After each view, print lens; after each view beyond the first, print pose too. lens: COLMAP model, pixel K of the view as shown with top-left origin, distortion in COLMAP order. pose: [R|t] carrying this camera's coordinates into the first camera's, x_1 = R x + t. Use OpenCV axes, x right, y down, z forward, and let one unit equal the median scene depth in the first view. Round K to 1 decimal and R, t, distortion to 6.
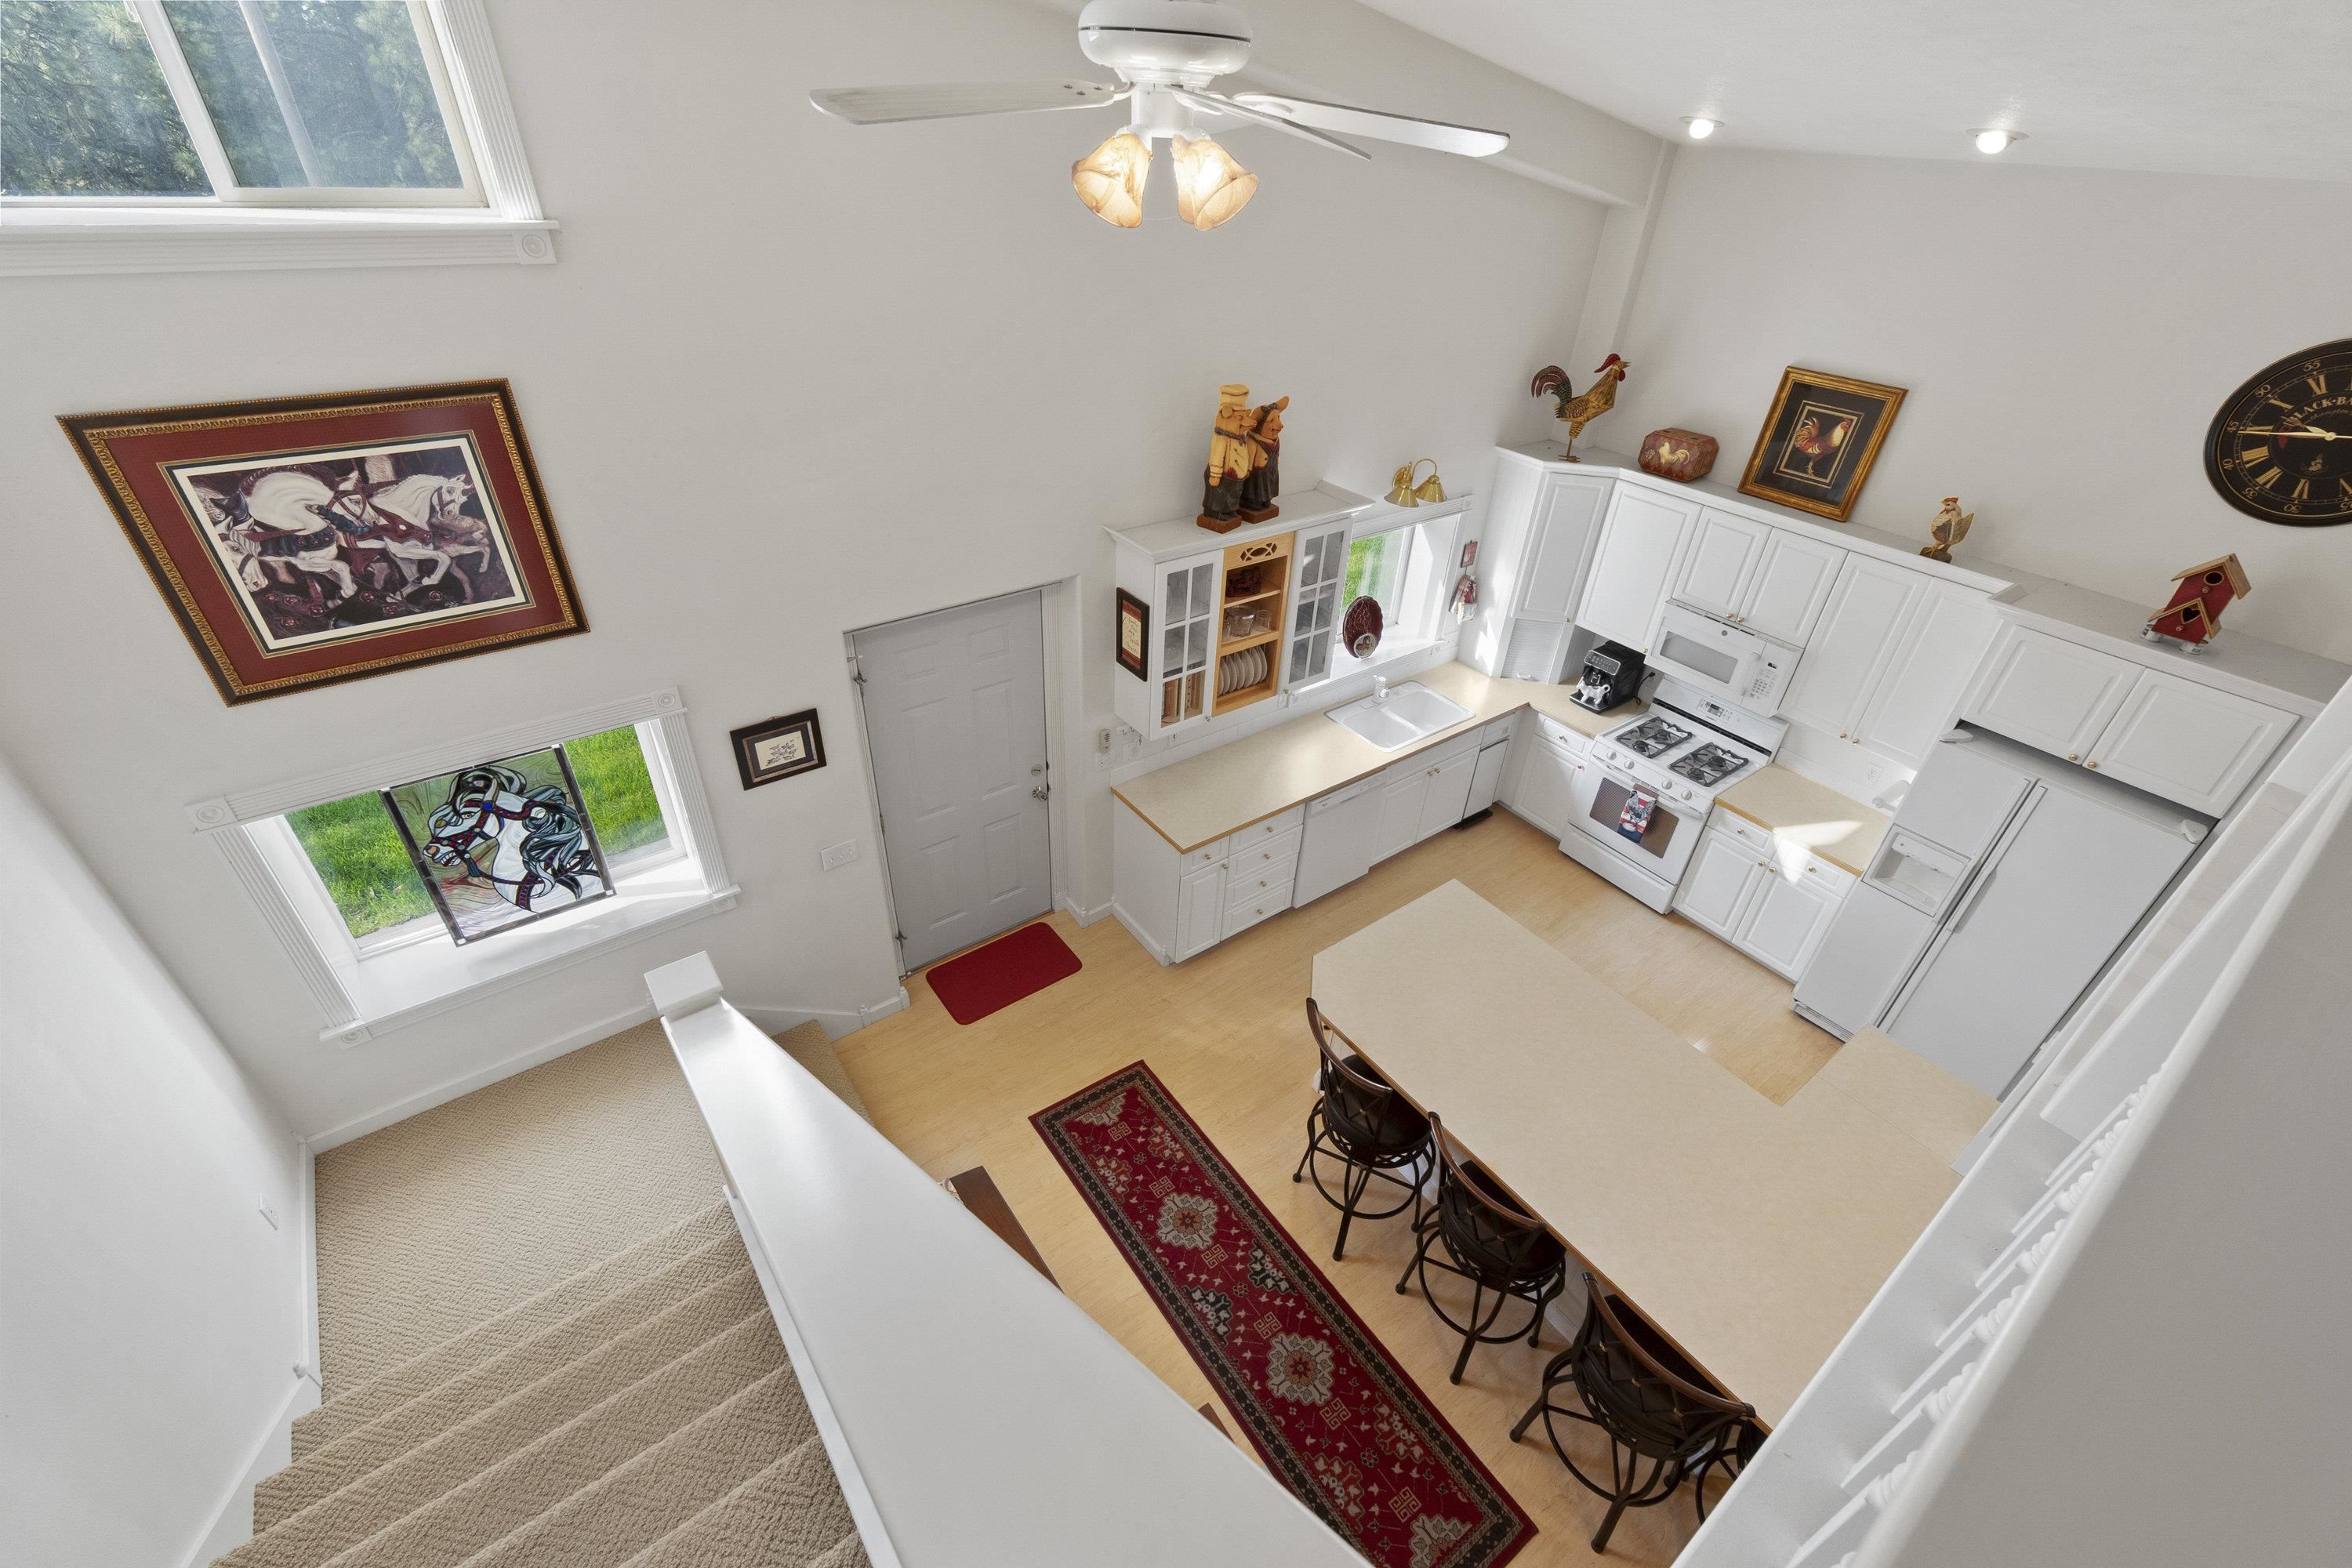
lens RADIAL K [[976.1, 0, 1176.0], [0, 976.1, 784.0], [0, 0, 1]] dist [0.000737, 0.000117]
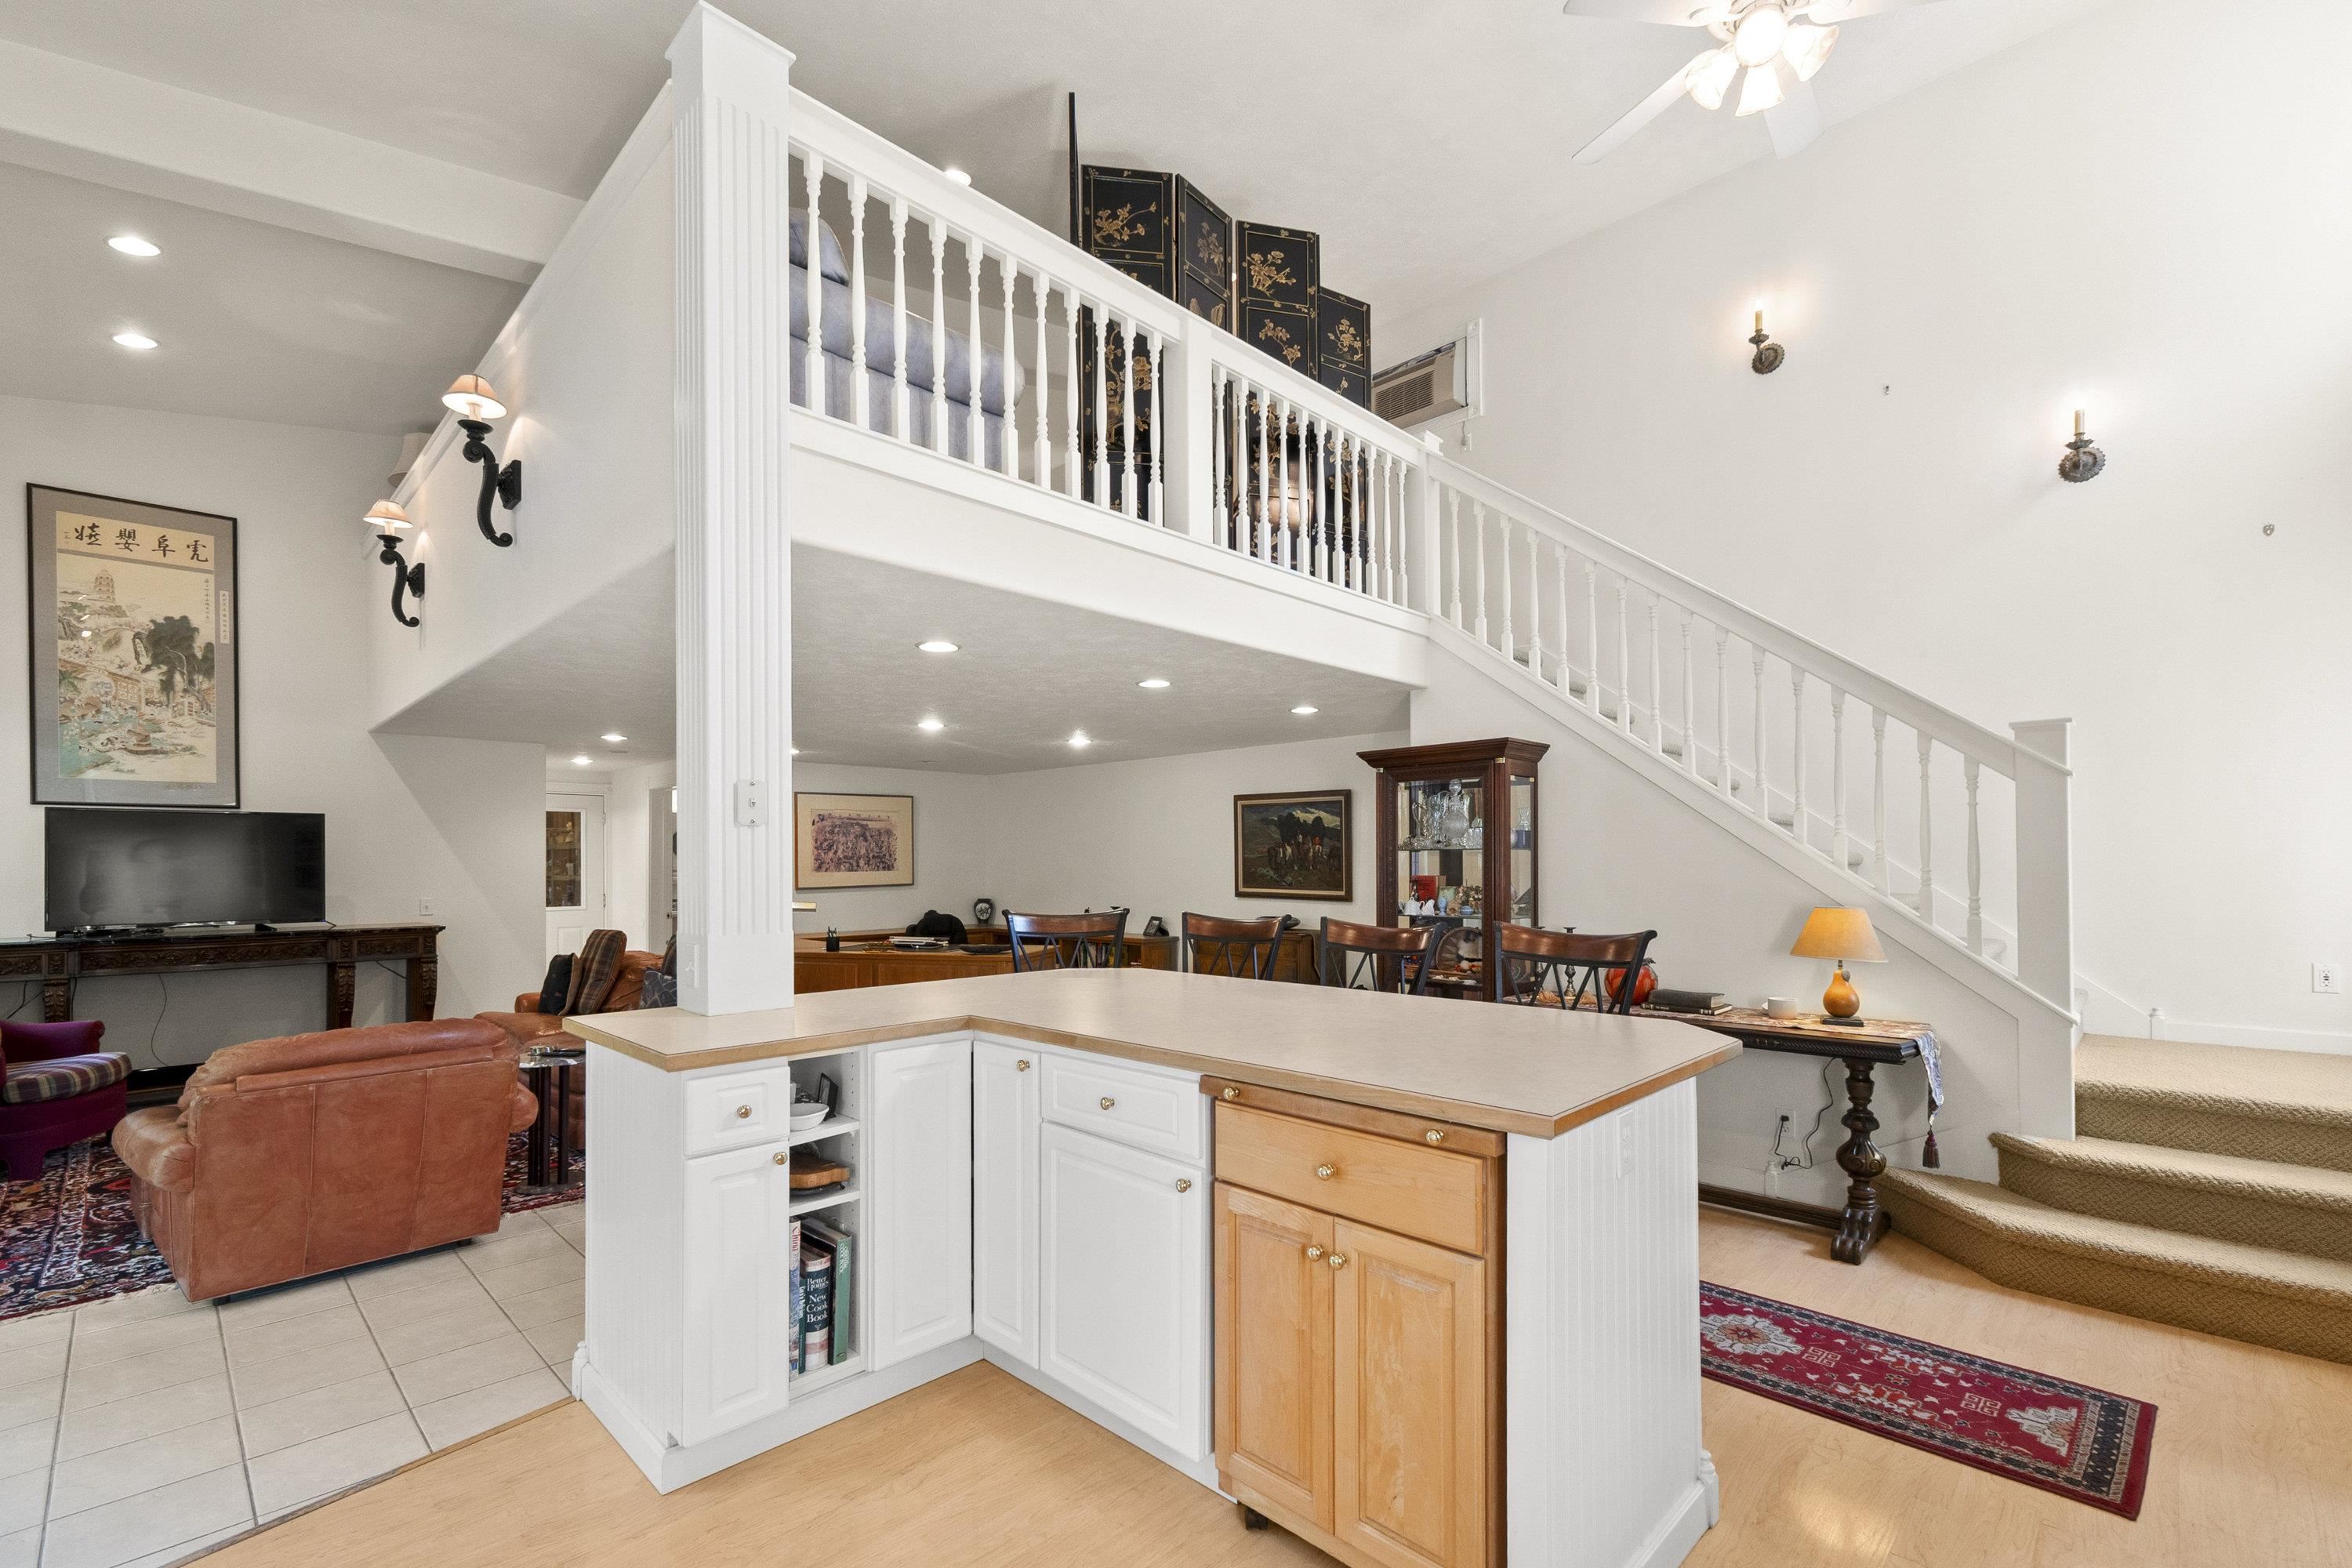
lens RADIAL K [[1029.9, 0, 1190.3], [0, 1029.9, 855.3], [0, 0, 1]] dist [0.006812, 0.000299]
pose [[-0.984444, -0.036032, -0.171967, 0.491714], [-0.125399, 0.829643, 0.544028, -0.153168], [0.123069, 0.557130, -0.821256, 1.282532]]
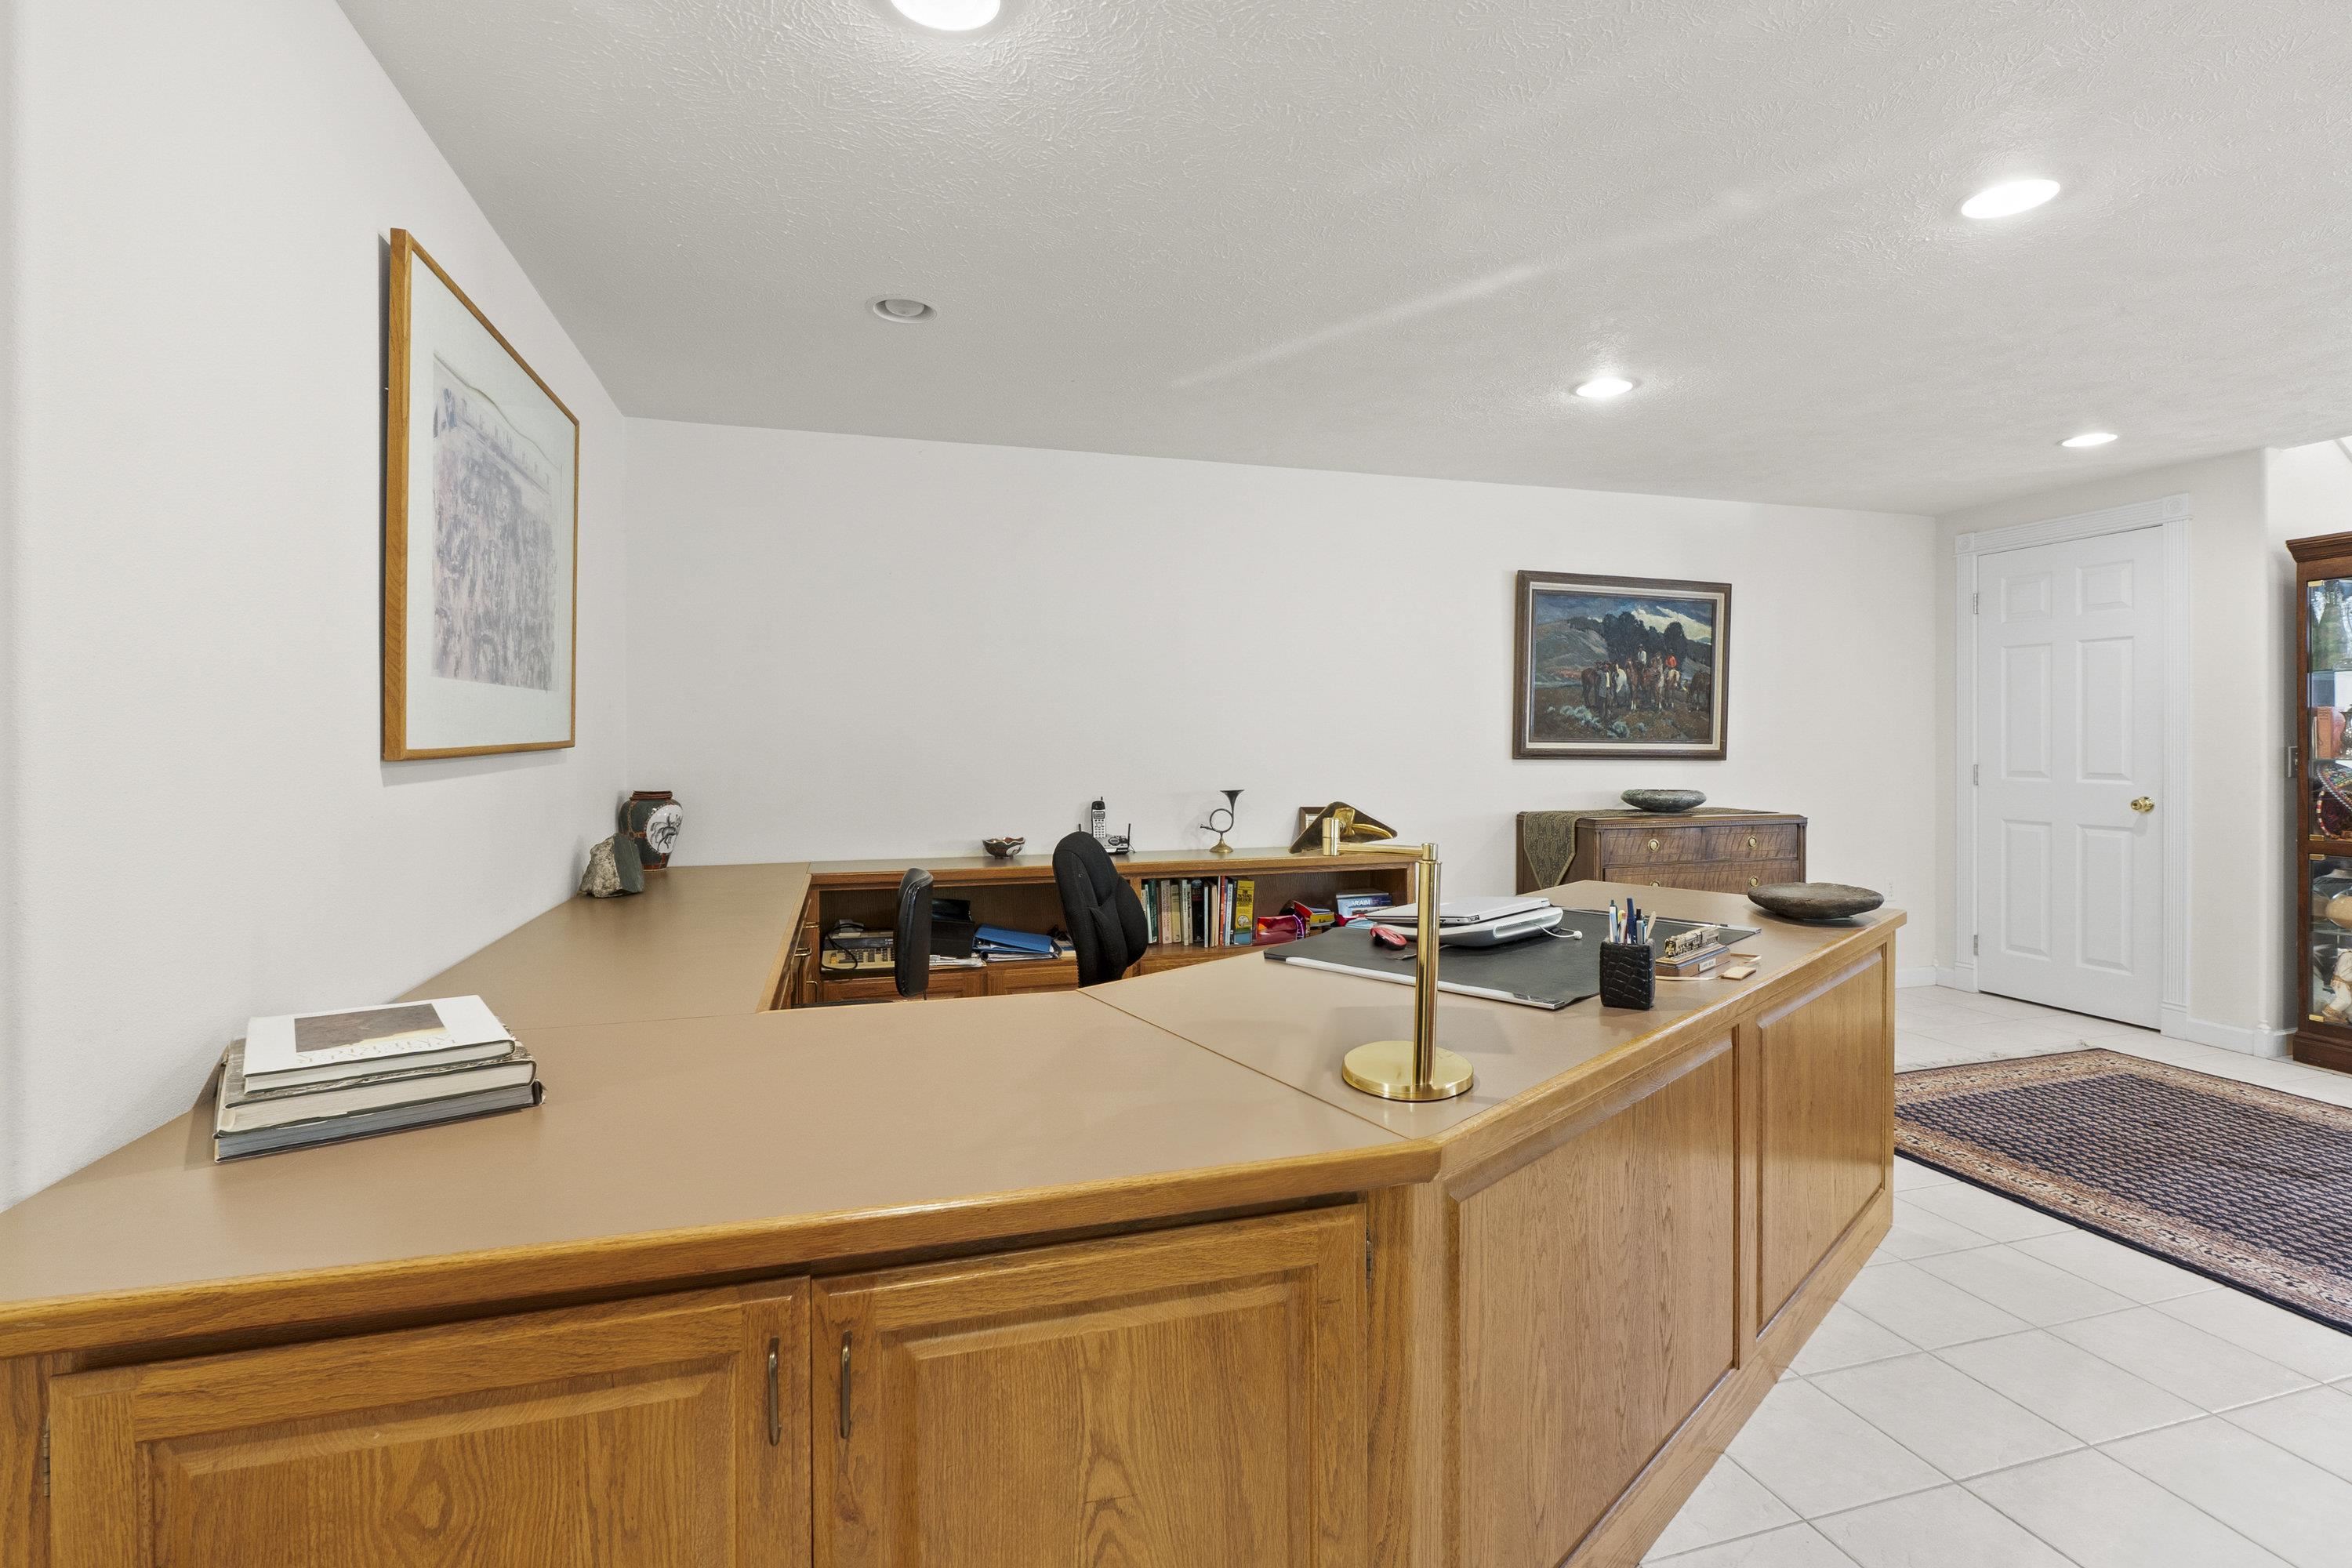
lens RADIAL K [[1099.7, 0, 1206.2], [0, 1099.7, 742.8], [0, 0, 1]] dist [0.000415, 0.000281]
pose [[-0.323593, -0.038608, -0.945408, 1.167719], [-0.541042, 0.827255, 0.151405, 0.854937], [0.776248, 0.560499, -0.288583, -0.069239]]
